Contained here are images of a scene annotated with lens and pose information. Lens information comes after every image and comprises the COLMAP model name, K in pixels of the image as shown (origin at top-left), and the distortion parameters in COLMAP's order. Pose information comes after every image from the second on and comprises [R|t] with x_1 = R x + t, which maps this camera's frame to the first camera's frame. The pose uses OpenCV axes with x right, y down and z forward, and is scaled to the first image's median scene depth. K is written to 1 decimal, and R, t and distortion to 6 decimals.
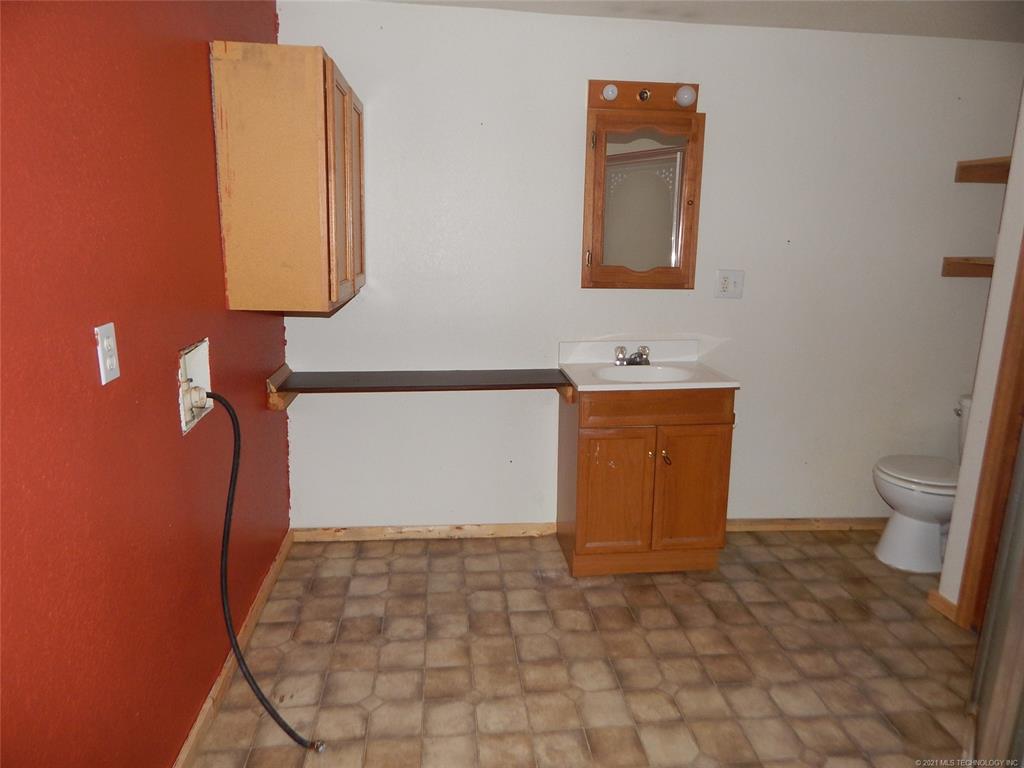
lens RADIAL K [[664.0, 0, 511.3], [0, 664.0, 378.7], [0, 0, 1]] dist [0.009511, -0.014073]
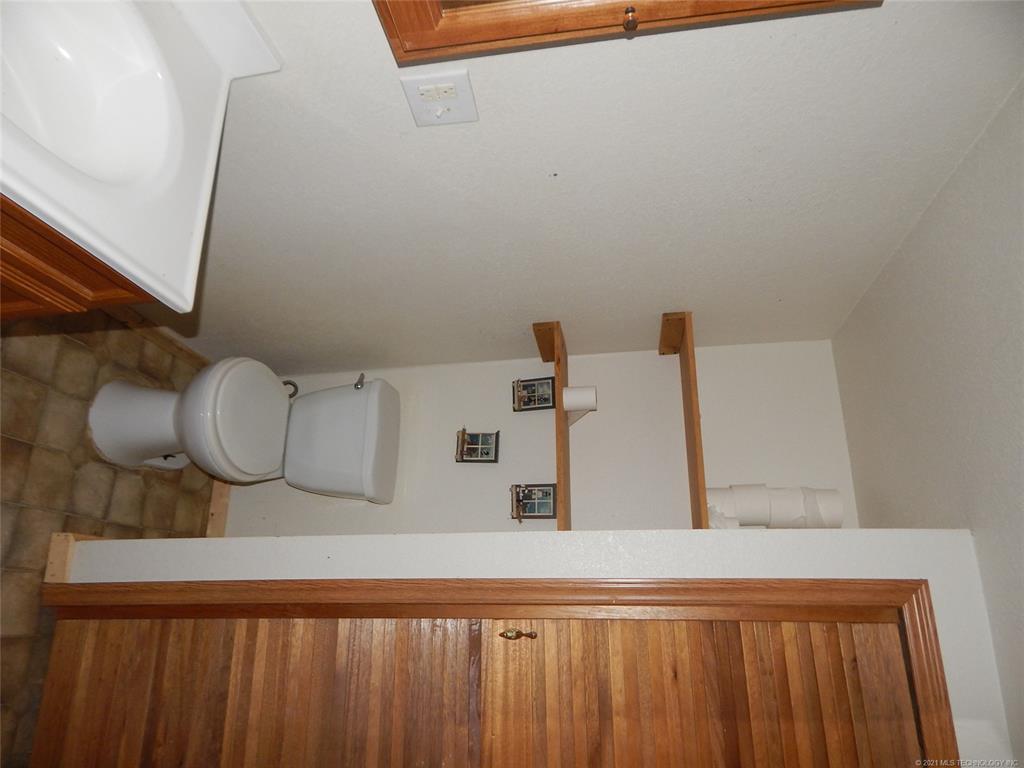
lens RADIAL K [[664.0, 0, 515.8], [0, 664.0, 384.6], [0, 0, 1]] dist [0.009511, -0.014073]
pose [[0.163672, 0.414466, 0.895226, 0.044721], [-0.964220, 0.259043, 0.056356, -0.187754], [-0.208544, -0.872419, 0.442035, 0.743883]]
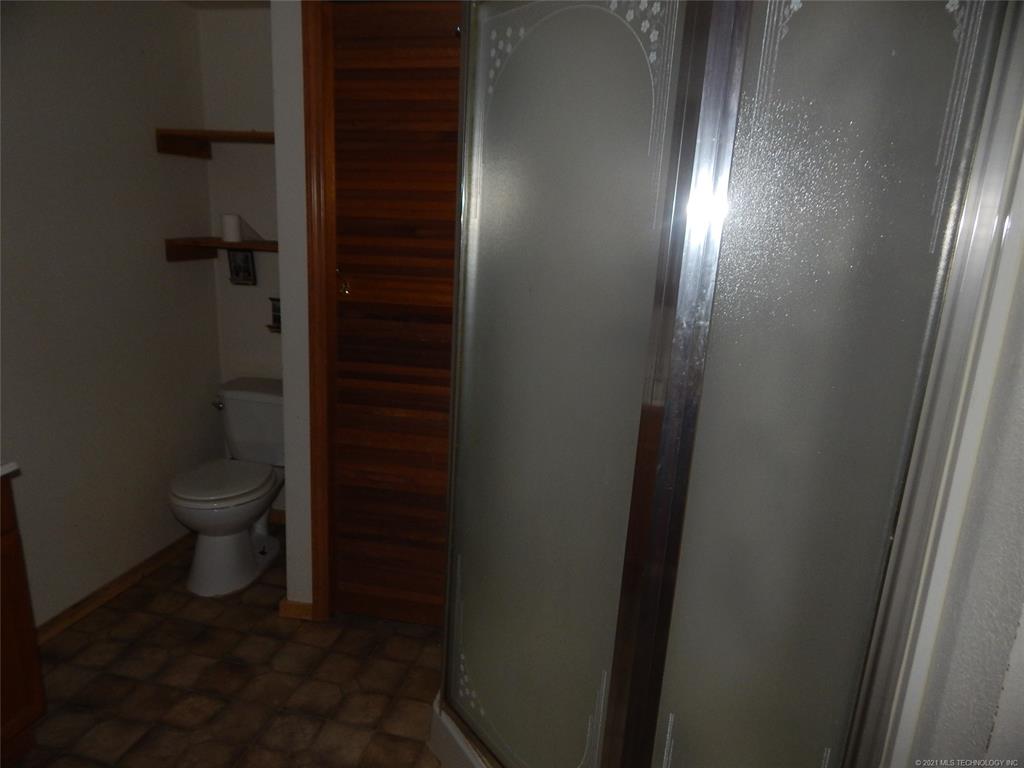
lens RADIAL K [[664.0, 0, 508.2], [0, 664.0, 381.0], [0, 0, 1]] dist [0.009511, -0.014073]
pose [[0.317536, -0.225594, 0.921020, -0.055447], [0.177532, 0.968257, 0.175958, -0.088170], [-0.931479, 0.107638, 0.347507, 0.344481]]
